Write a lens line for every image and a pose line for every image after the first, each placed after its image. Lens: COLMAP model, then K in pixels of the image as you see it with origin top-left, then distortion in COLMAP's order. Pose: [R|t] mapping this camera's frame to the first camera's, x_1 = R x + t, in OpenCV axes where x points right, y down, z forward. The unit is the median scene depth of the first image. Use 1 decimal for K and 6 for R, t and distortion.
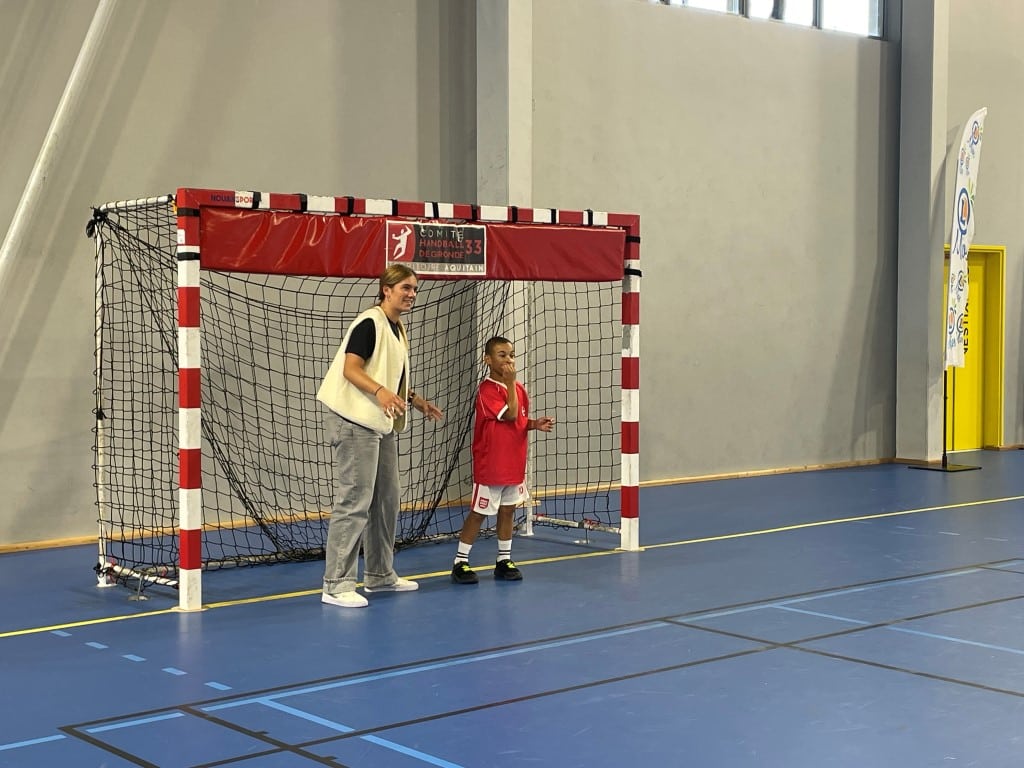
lens RADIAL K [[1643.6, 0, 511.1], [0, 1643.6, 384.8], [0, 0, 1]] dist [0.022377, 0.000000]
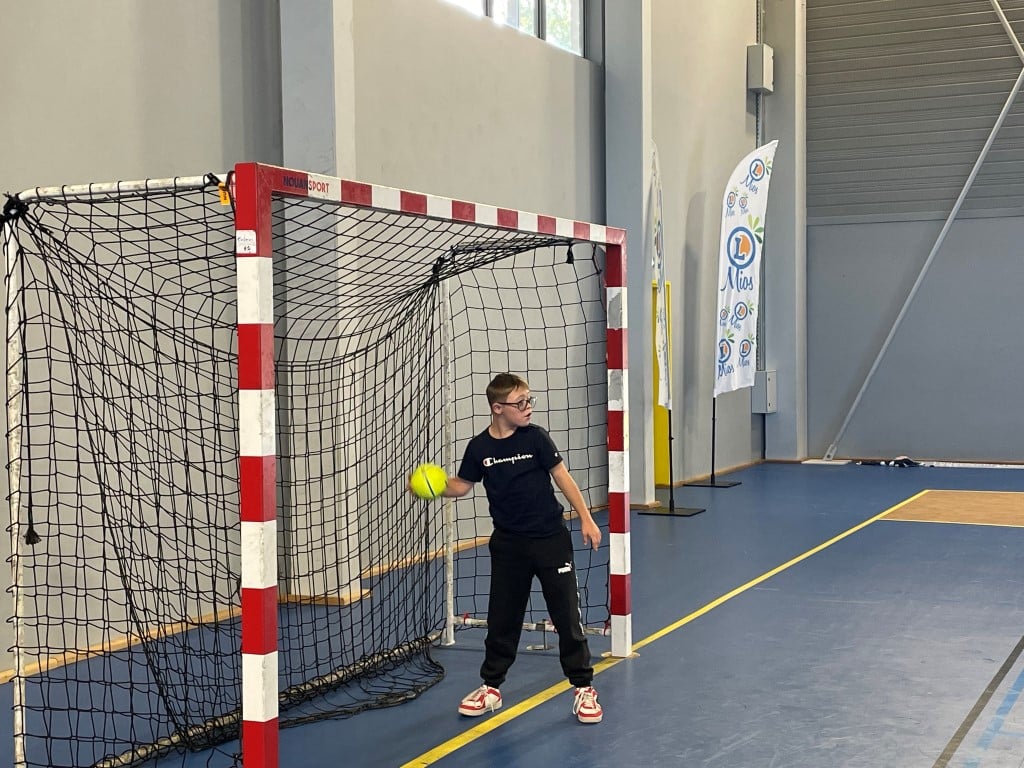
lens RADIAL K [[1472.3, 0, 512.7], [0, 1472.3, 382.8], [0, 0, 1]] dist [0.028784, 0.000000]
pose [[0.889121, -0.020728, 0.457203, -0.346311], [0.033199, 0.999263, -0.019259, -0.022286], [-0.456467, 0.032302, 0.889154, 0.444034]]
